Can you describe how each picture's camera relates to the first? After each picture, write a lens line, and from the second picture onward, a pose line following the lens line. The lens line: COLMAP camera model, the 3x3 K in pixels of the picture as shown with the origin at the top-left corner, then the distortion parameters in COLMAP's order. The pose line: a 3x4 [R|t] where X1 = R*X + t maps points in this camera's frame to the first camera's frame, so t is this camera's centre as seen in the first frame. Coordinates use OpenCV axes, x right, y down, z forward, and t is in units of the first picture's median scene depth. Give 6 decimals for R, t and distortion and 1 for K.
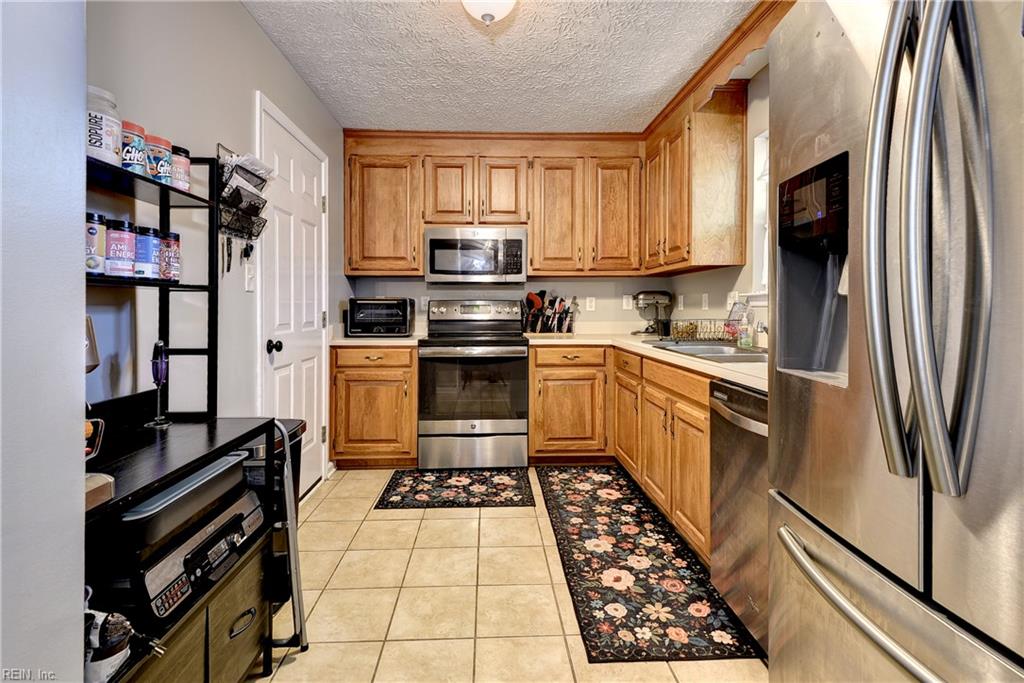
lens RADIAL K [[483.7, 0, 510.8], [0, 483.7, 310.4], [0, 0, 1]] dist [0.040962, -0.024395]
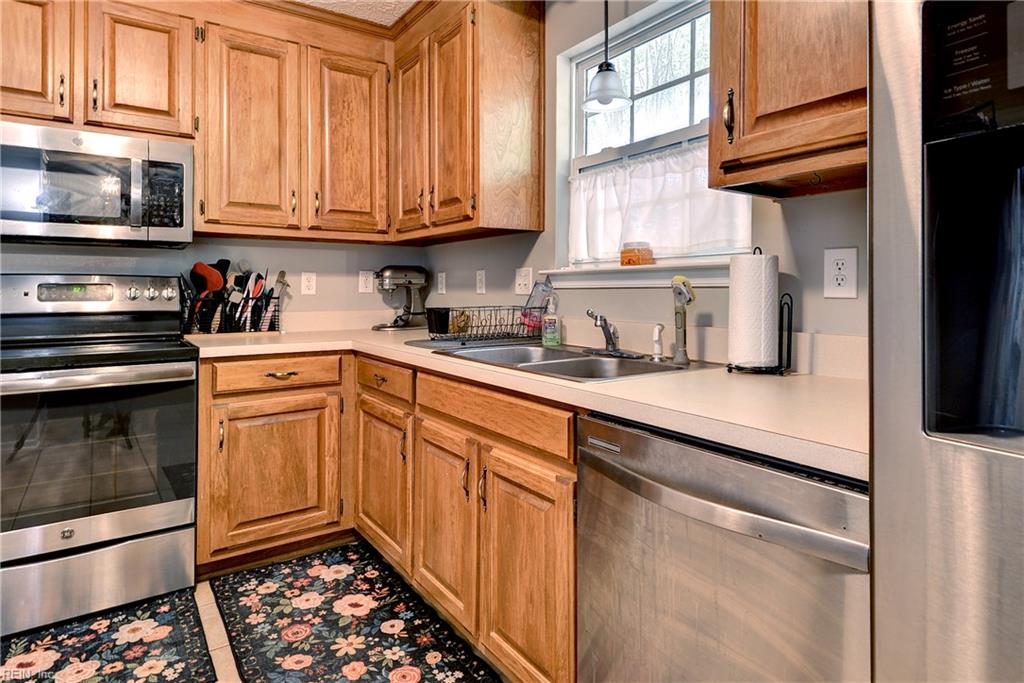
lens RADIAL K [[568.7, 0, 503.9], [0, 568.7, 288.8], [0, 0, 1]] dist [0.034833, -0.016343]
pose [[0.851151, 0.001883, 0.524917, -0.009490], [0.002516, 0.999967, -0.007668, -0.000825], [-0.524914, 0.007848, 0.851119, 0.274335]]
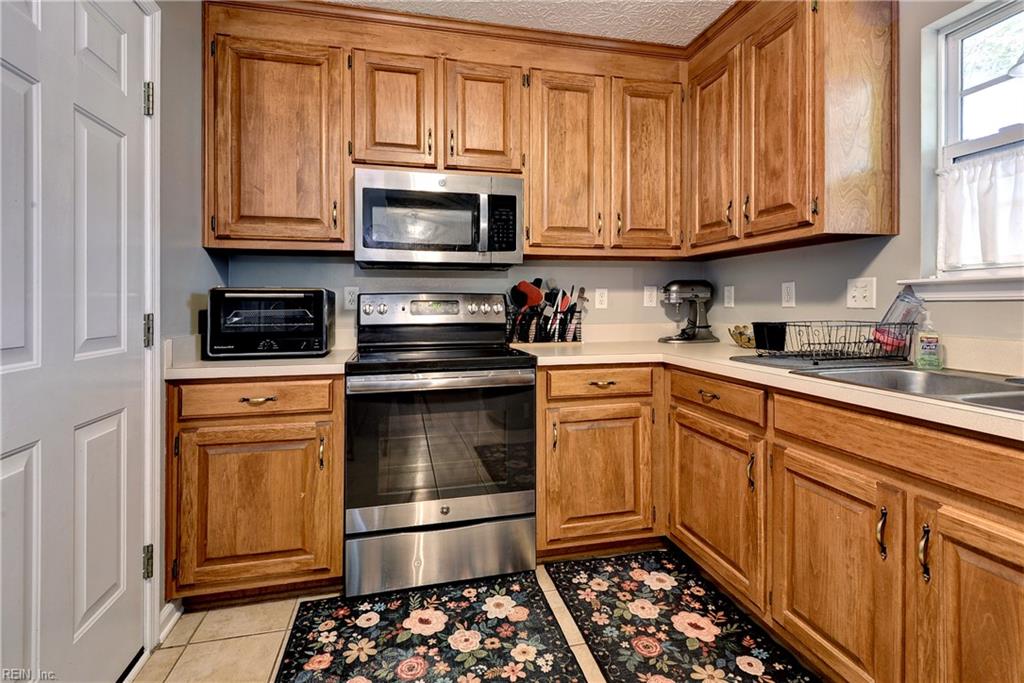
lens RADIAL K [[460.6, 0, 506.1], [0, 460.6, 305.1], [0, 0, 1]] dist [0.034097, -0.021171]
pose [[0.982964, -0.003777, 0.183758, -0.105704], [0.004857, 0.999973, -0.005428, -0.001930], [-0.183733, 0.006228, 0.982957, 0.439597]]
